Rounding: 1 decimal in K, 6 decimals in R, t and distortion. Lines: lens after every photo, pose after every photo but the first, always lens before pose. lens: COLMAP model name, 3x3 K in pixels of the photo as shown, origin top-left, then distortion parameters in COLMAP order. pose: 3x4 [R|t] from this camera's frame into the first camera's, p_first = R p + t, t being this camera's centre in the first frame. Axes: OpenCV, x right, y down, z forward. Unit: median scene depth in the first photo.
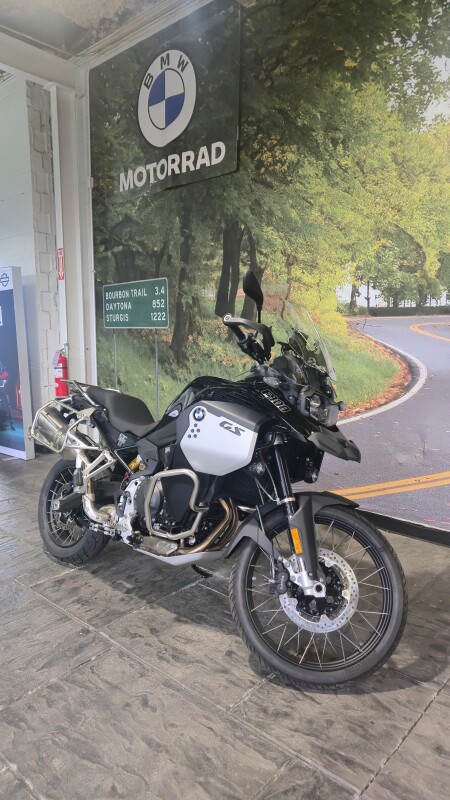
lens RADIAL K [[540.9, 0, 216.8], [0, 540.9, 397.3], [0, 0, 1]] dist [0.064380, -0.056985]
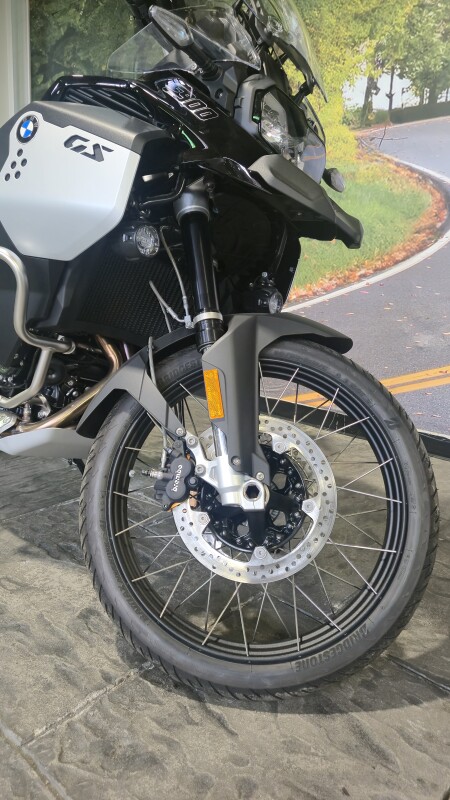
lens RADIAL K [[540.9, 0, 223.3], [0, 540.9, 391.3], [0, 0, 1]] dist [0.064380, -0.056985]
pose [[0.998953, 0.045478, 0.005025, 0.106598], [-0.045733, 0.995825, 0.078999, 0.156864], [-0.001411, -0.079146, 0.996862, 0.372408]]
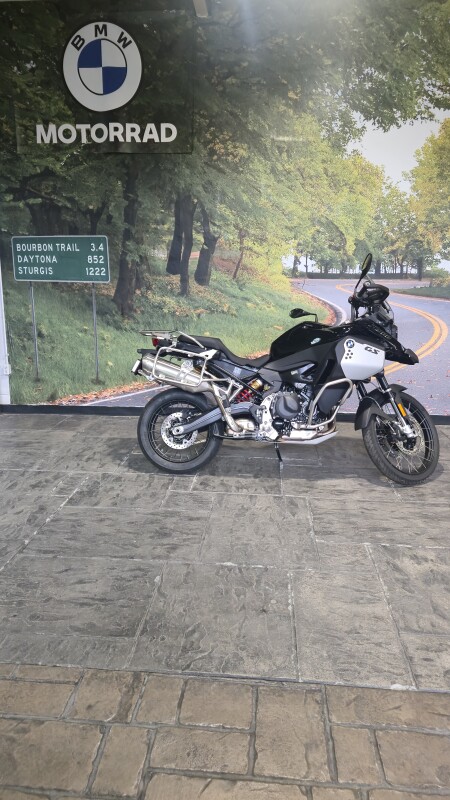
lens RADIAL K [[540.9, 0, 224.2], [0, 540.9, 392.7], [0, 0, 1]] dist [0.064380, -0.056985]
pose [[0.791750, -0.111225, 0.600634, -0.973680], [0.060202, 0.992704, 0.104470, -0.011345], [-0.607871, -0.046555, 0.792670, -0.047339]]
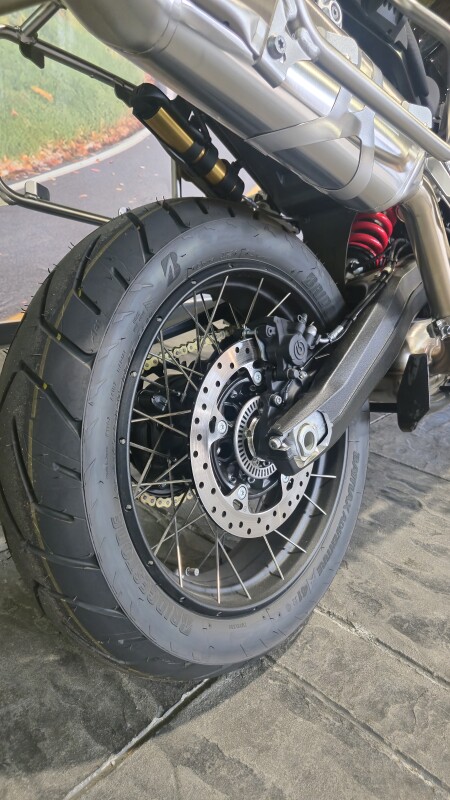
lens RADIAL K [[540.9, 0, 228.4], [0, 540.9, 402.6], [0, 0, 1]] dist [0.064380, -0.056985]
pose [[-0.007309, -0.342466, 0.939502, -0.508087], [0.057540, 0.937826, 0.342303, 0.112718], [-0.998316, 0.056561, 0.012851, 1.058451]]
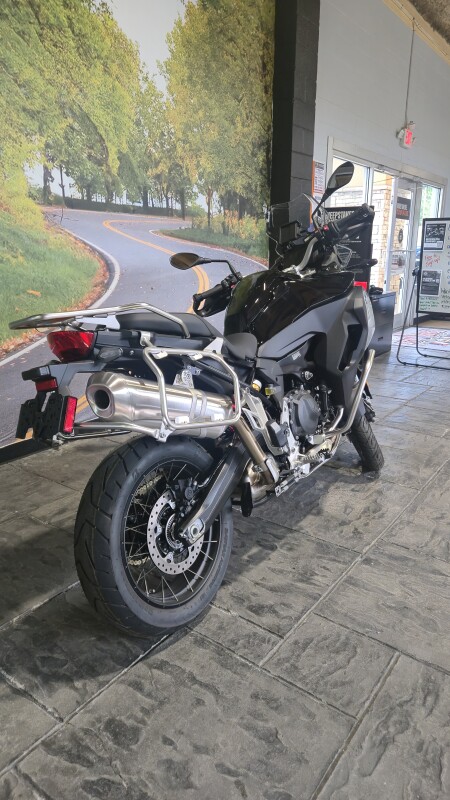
lens RADIAL K [[540.9, 0, 225.3], [0, 540.9, 392.5], [0, 0, 1]] dist [0.064380, -0.056985]
pose [[-0.104829, -0.250160, 0.962513, -0.813000], [0.114005, 0.958442, 0.261518, -0.076401], [-0.987934, 0.137146, -0.071953, 1.018666]]
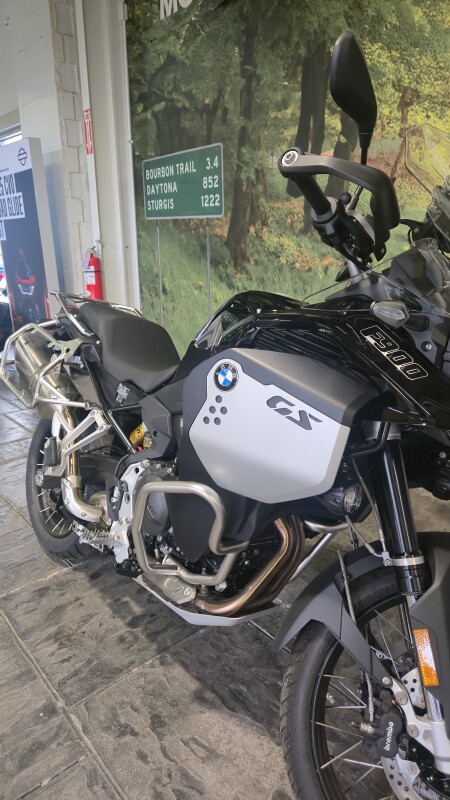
lens RADIAL K [[540.9, 0, 224.4], [0, 540.9, 391.6], [0, 0, 1]] dist [0.064380, -0.056985]
pose [[0.991591, 0.028440, -0.126249, 0.019930], [-0.007137, 0.986086, 0.166082, -0.026122], [0.129216, -0.163785, 0.977997, 0.387029]]
